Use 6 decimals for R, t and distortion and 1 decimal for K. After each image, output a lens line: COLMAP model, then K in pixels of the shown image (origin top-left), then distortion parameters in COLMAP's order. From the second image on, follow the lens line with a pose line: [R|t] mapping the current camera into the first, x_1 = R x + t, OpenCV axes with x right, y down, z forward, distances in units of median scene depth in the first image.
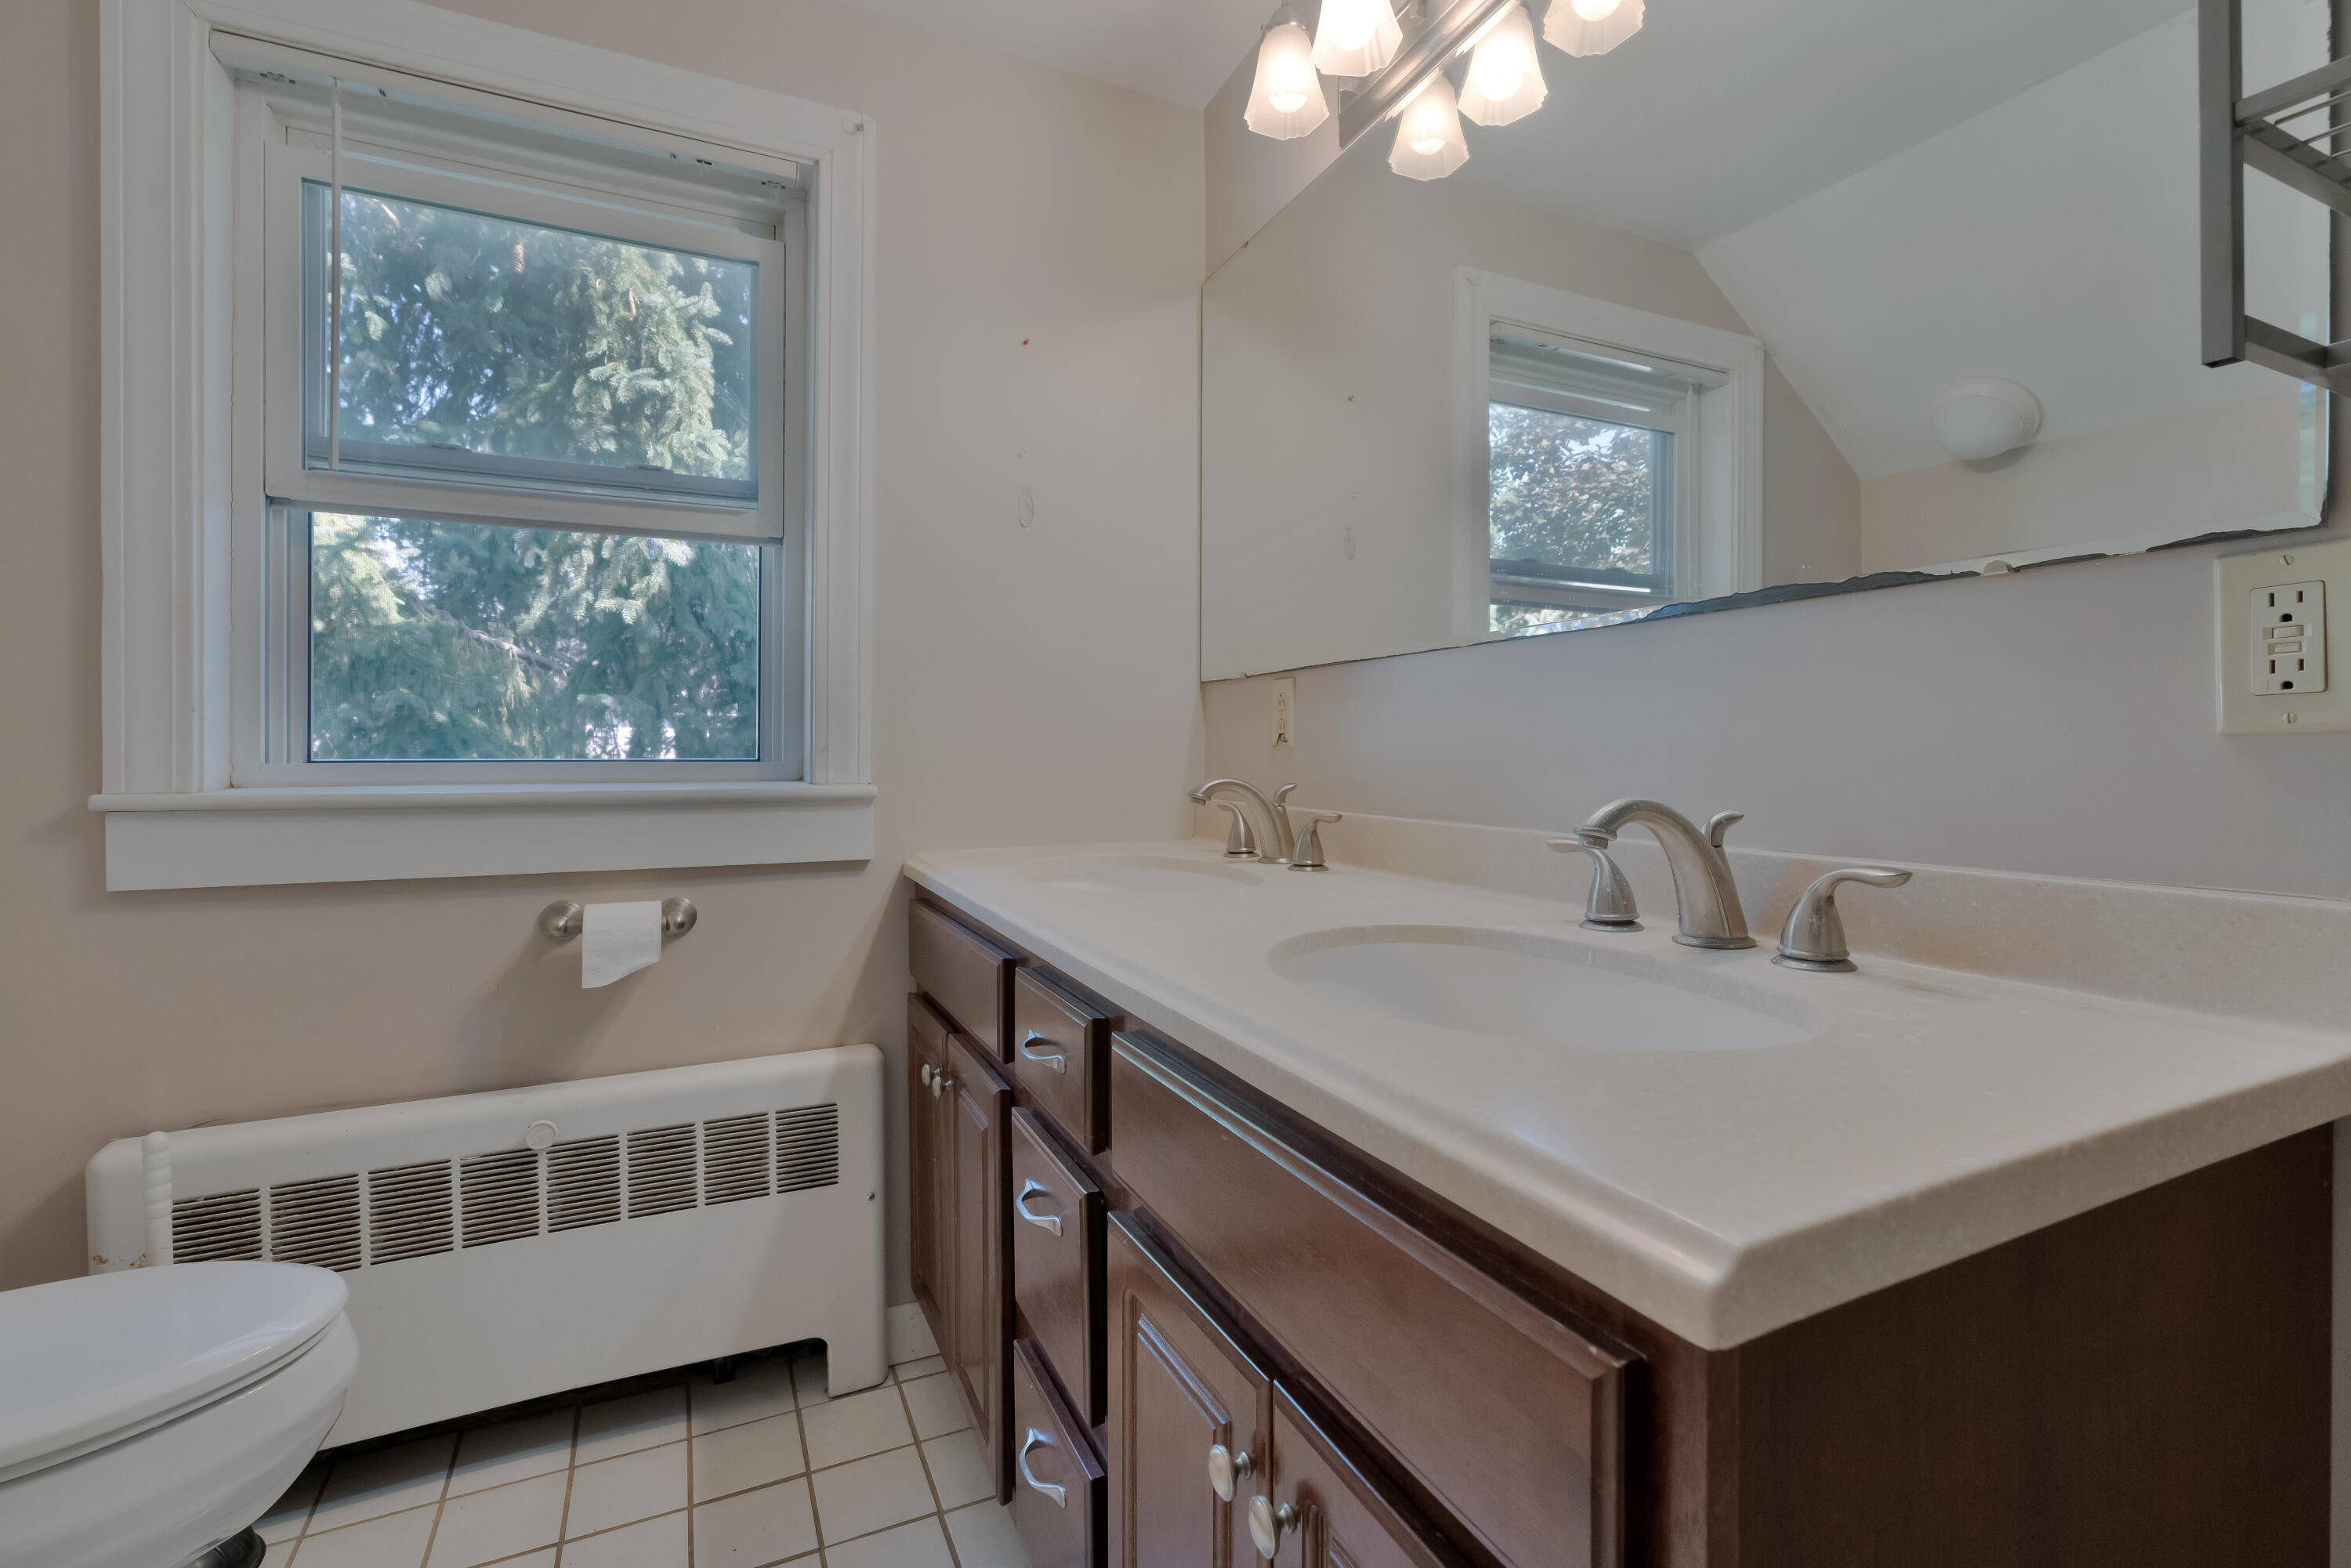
lens RADIAL K [[1055.9, 0, 1217.5], [0, 1055.9, 752.8], [0, 0, 1]] dist [-0.014590, 0.005531]
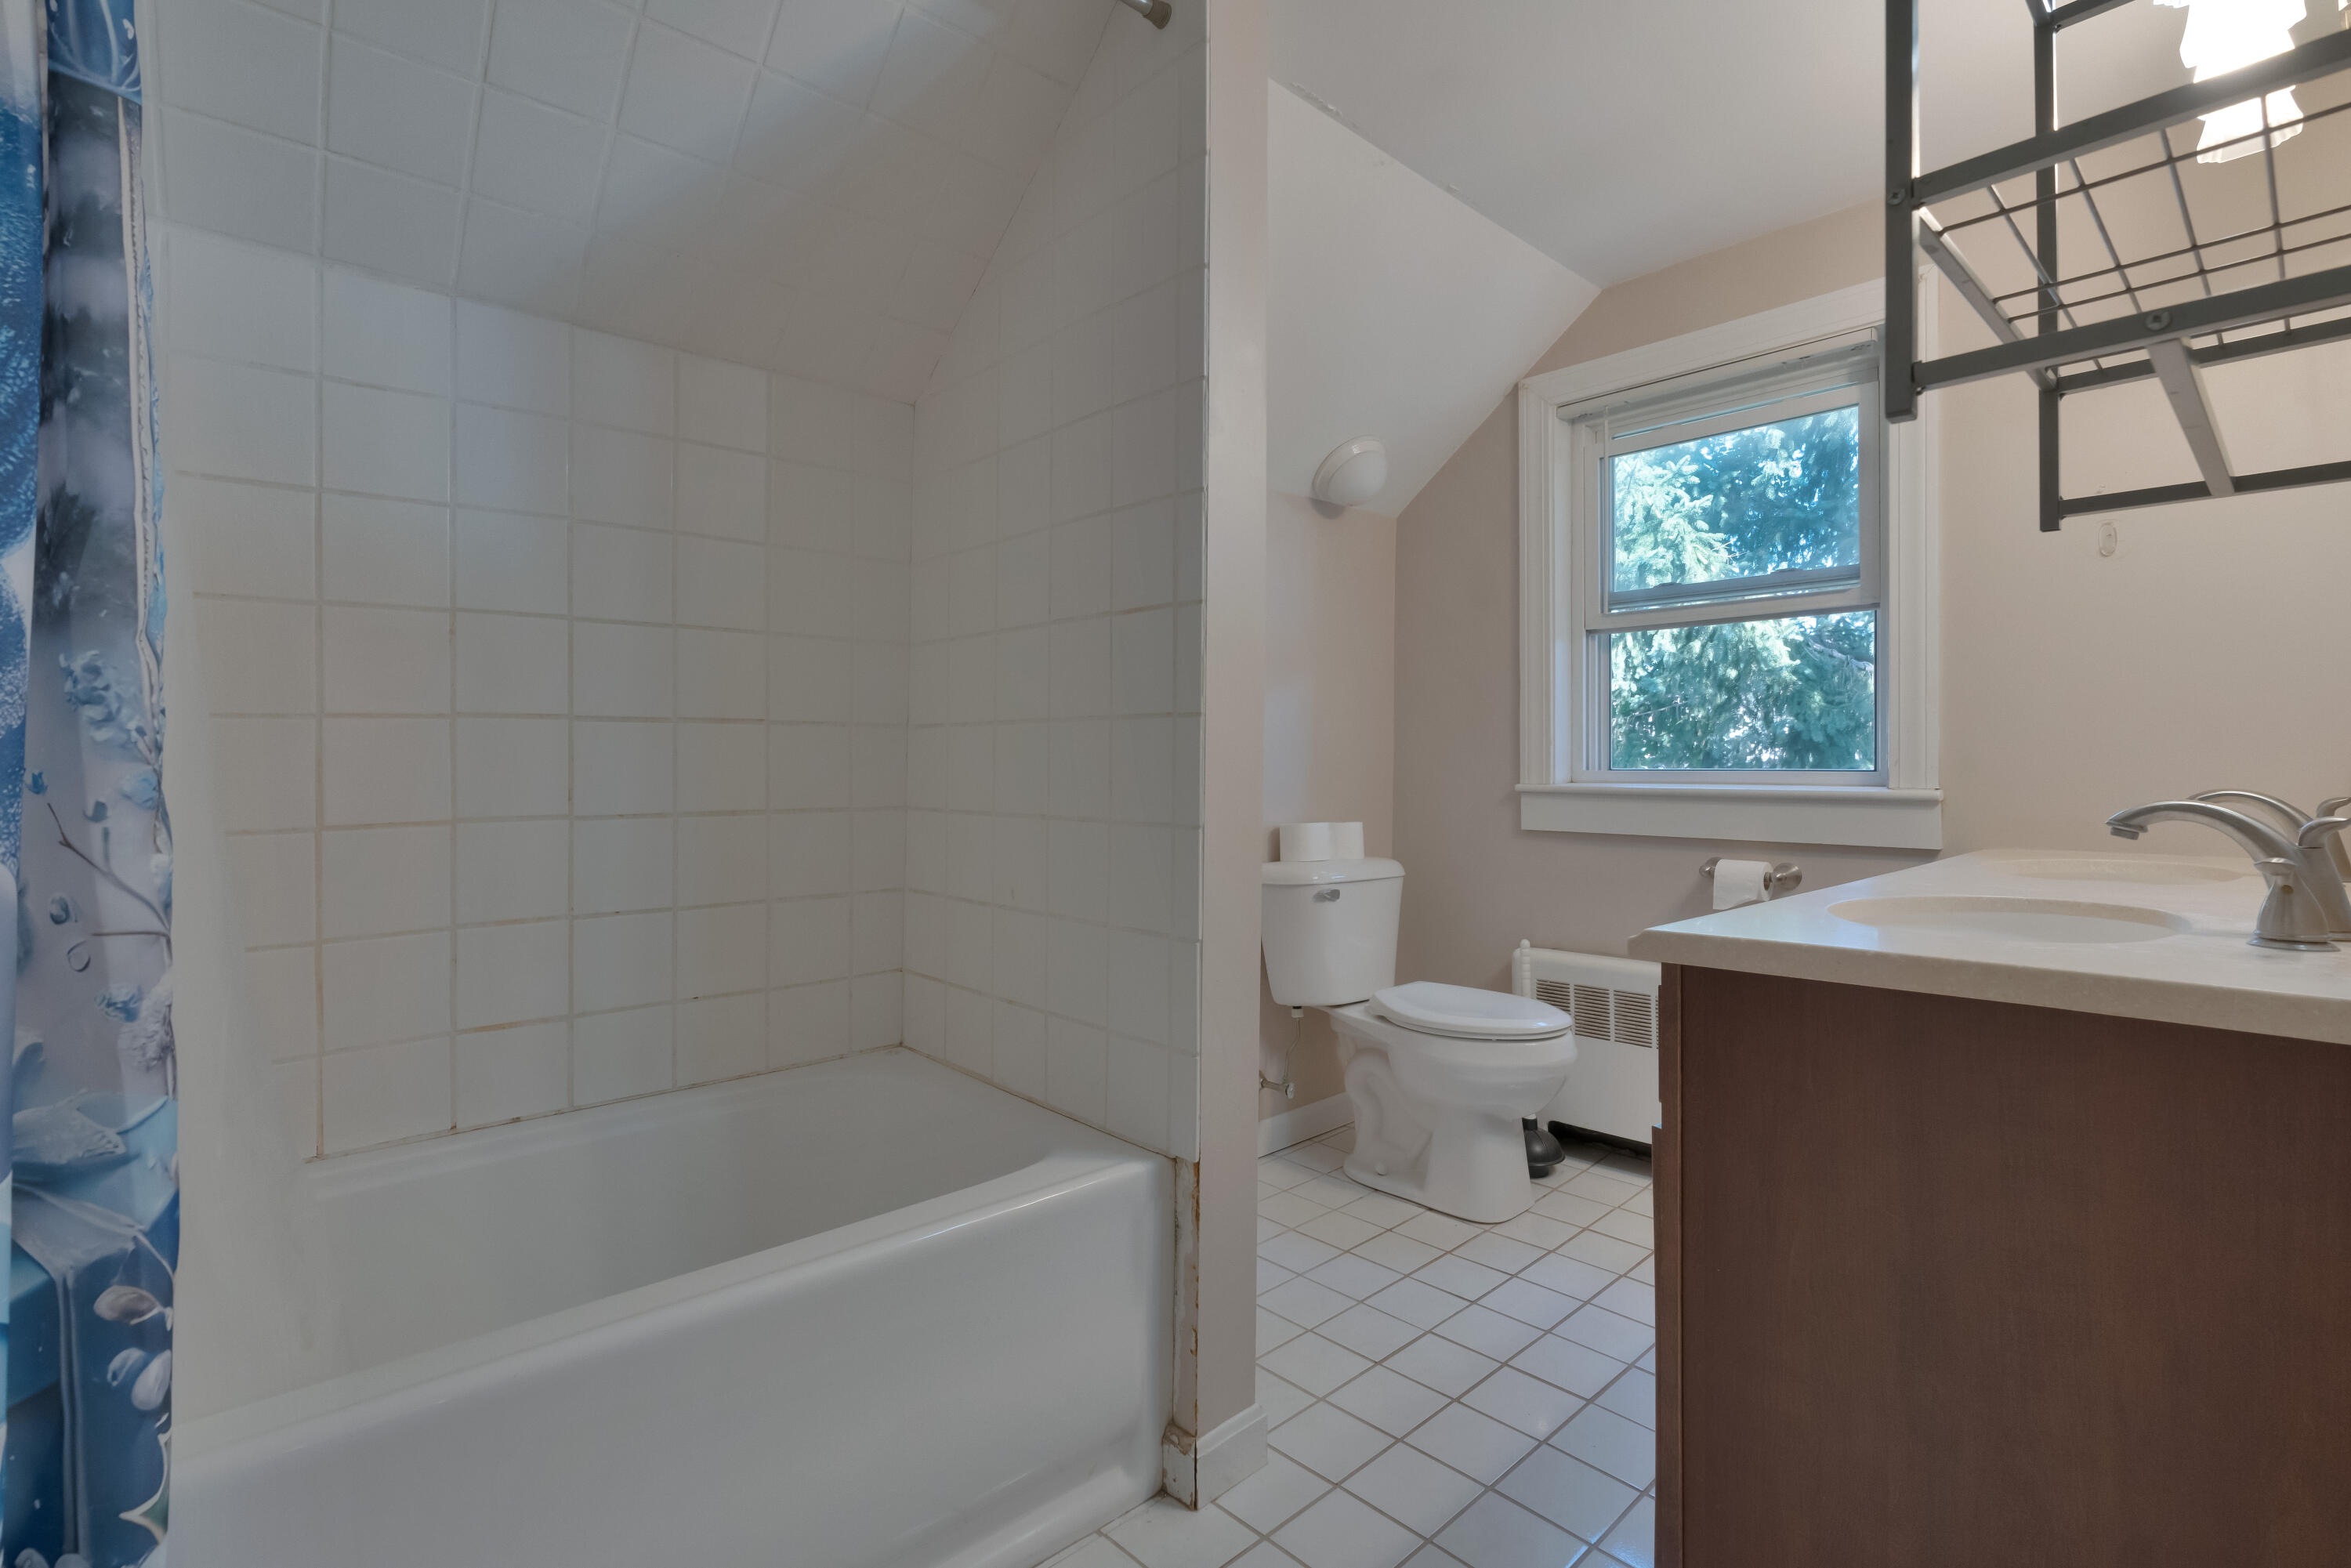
lens RADIAL K [[1055.9, 0, 1175.0], [0, 1055.9, 781.9], [0, 0, 1]] dist [-0.014590, 0.005531]
pose [[0.282303, 0.014765, -0.959212, 0.757498], [-0.000483, 0.999884, 0.015249, 0.001898], [0.959325, -0.003842, 0.282278, -0.275140]]
